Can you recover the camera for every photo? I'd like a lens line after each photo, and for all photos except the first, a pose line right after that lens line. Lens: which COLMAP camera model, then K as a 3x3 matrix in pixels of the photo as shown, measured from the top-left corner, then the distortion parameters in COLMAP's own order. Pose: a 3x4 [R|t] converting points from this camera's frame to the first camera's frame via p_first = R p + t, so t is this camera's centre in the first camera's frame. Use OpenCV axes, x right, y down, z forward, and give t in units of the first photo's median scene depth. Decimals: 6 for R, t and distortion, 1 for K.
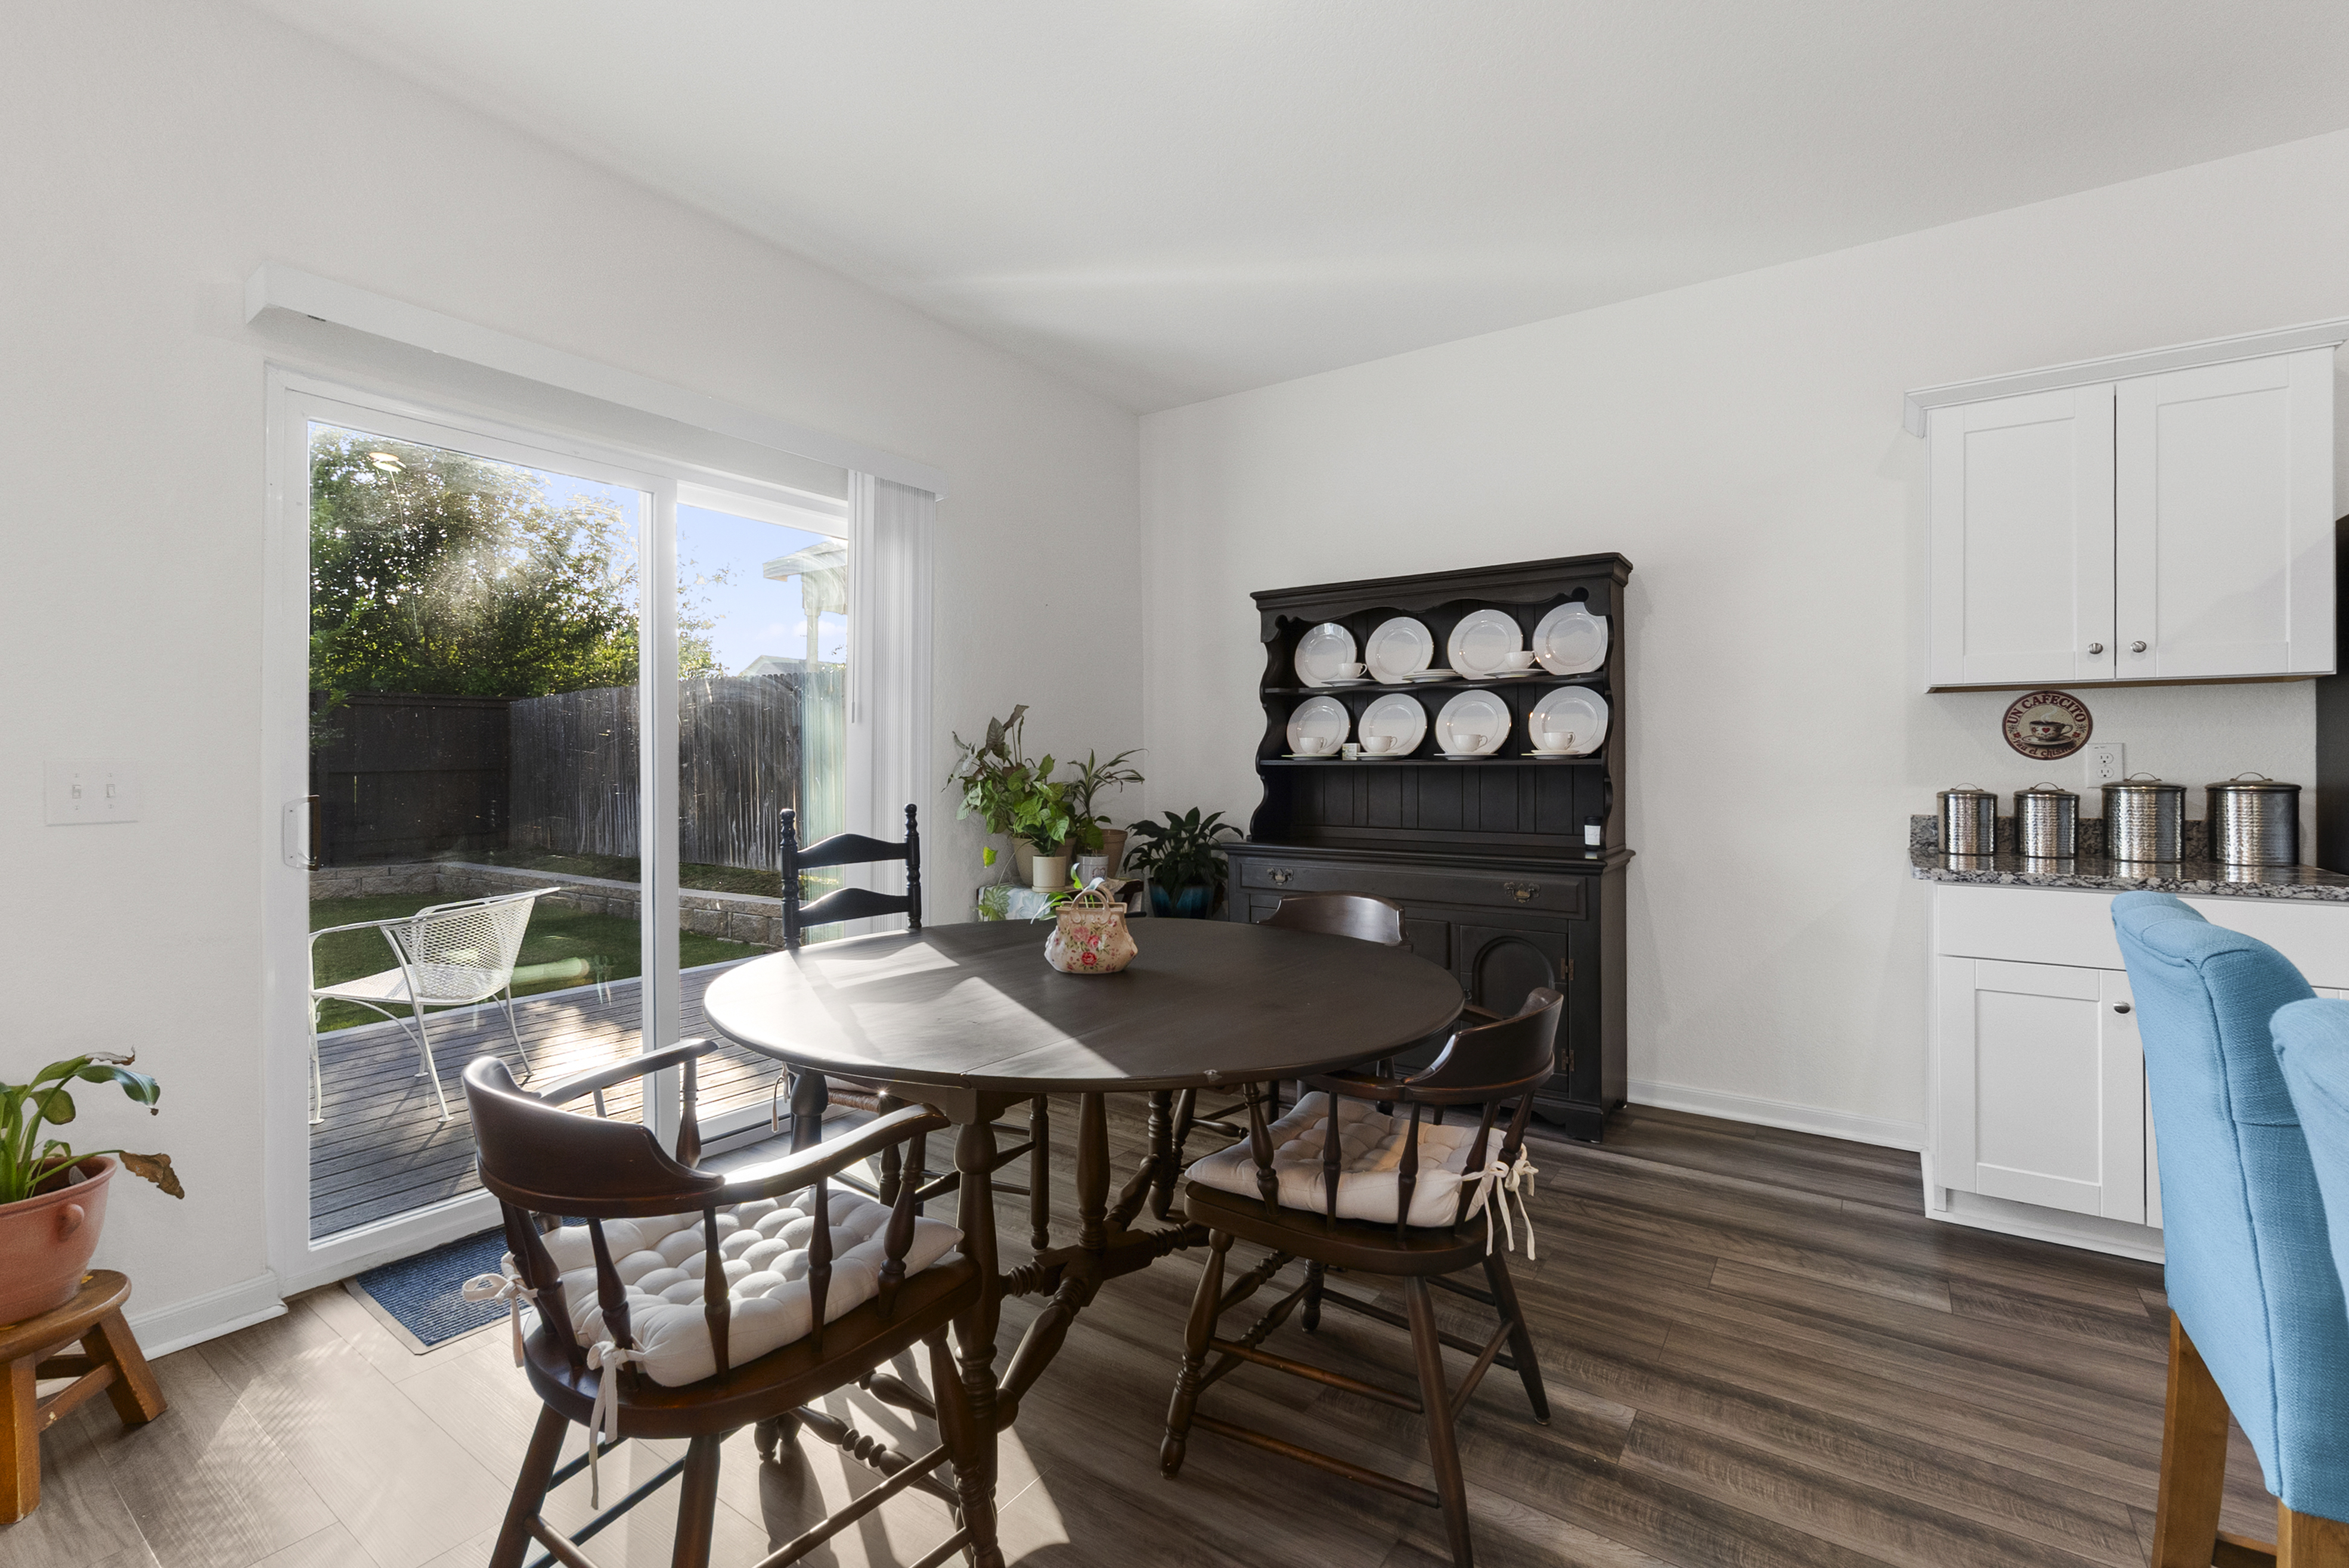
lens RADIAL K [[1054.8, 0, 1159.9], [0, 1054.8, 778.3], [0, 0, 1]] dist [-0.004209, 0.000653]
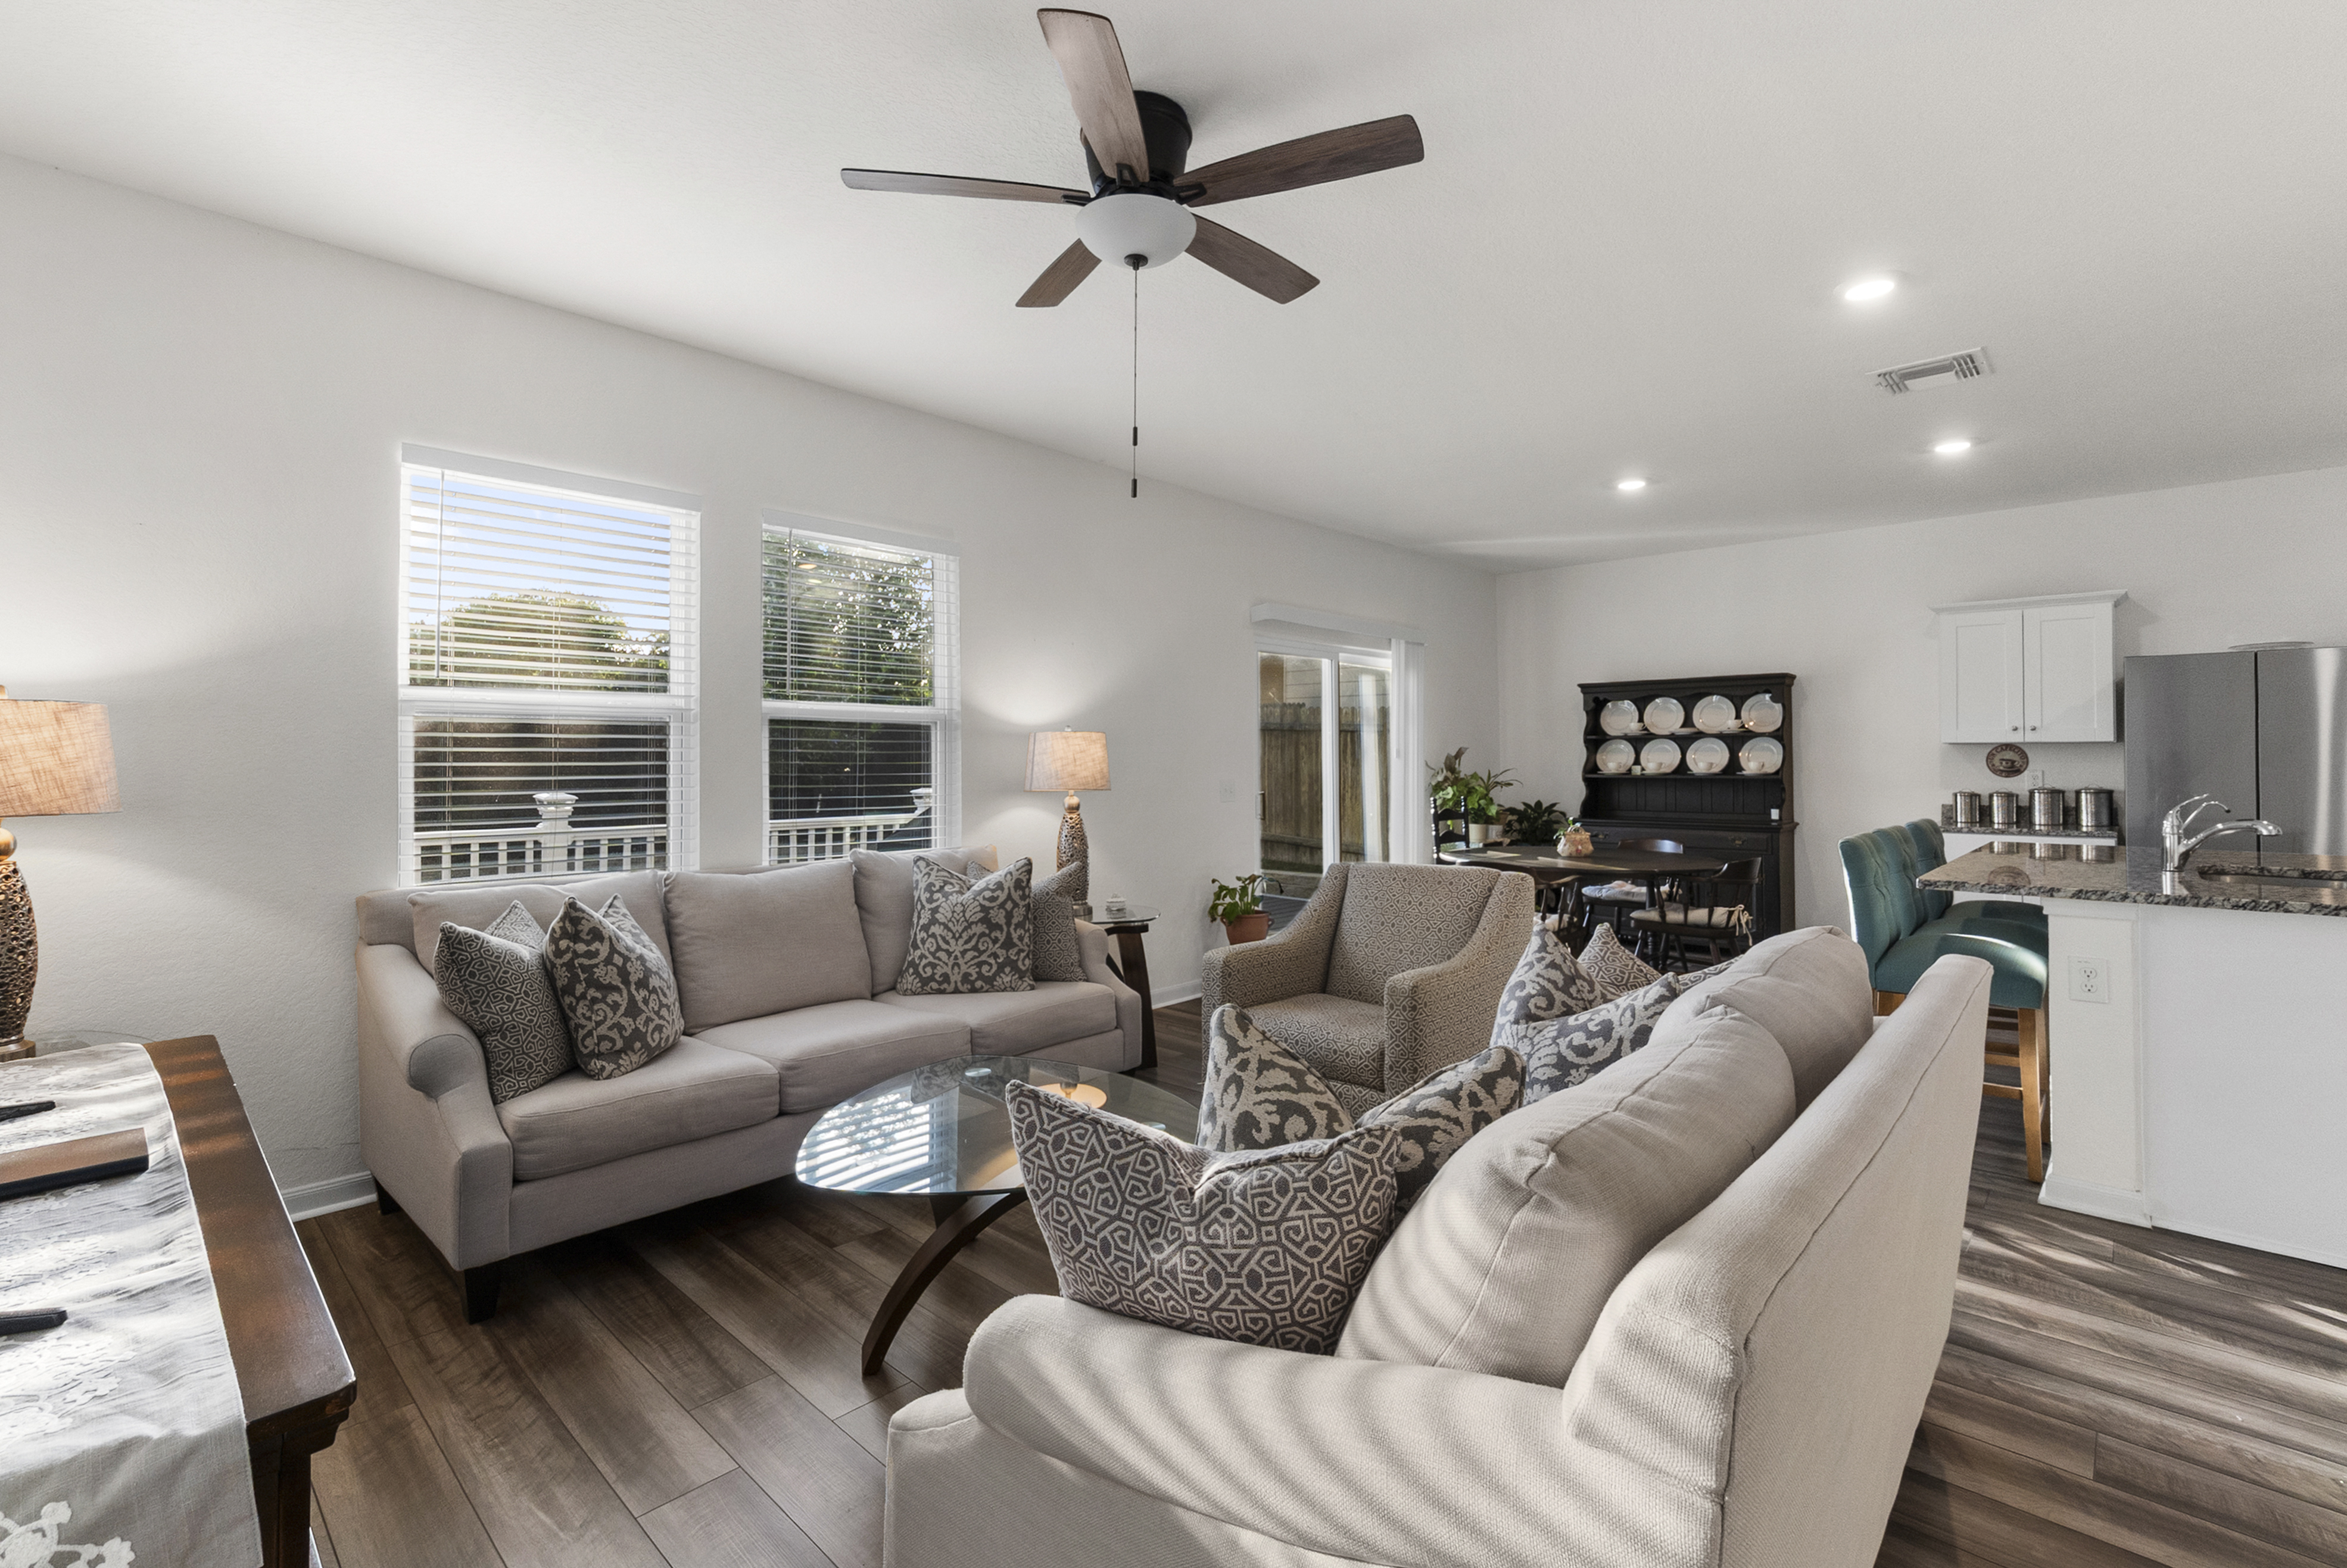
lens RADIAL K [[1044.4, 0, 1179.9], [0, 1044.4, 760.2], [0, 0, 1]] dist [0.002794, 0.000479]
pose [[0.990587, -0.002502, -0.136861, -0.386238], [0.000395, 0.999881, -0.015420, -0.015829], [0.136884, 0.015221, 0.990470, -0.992105]]
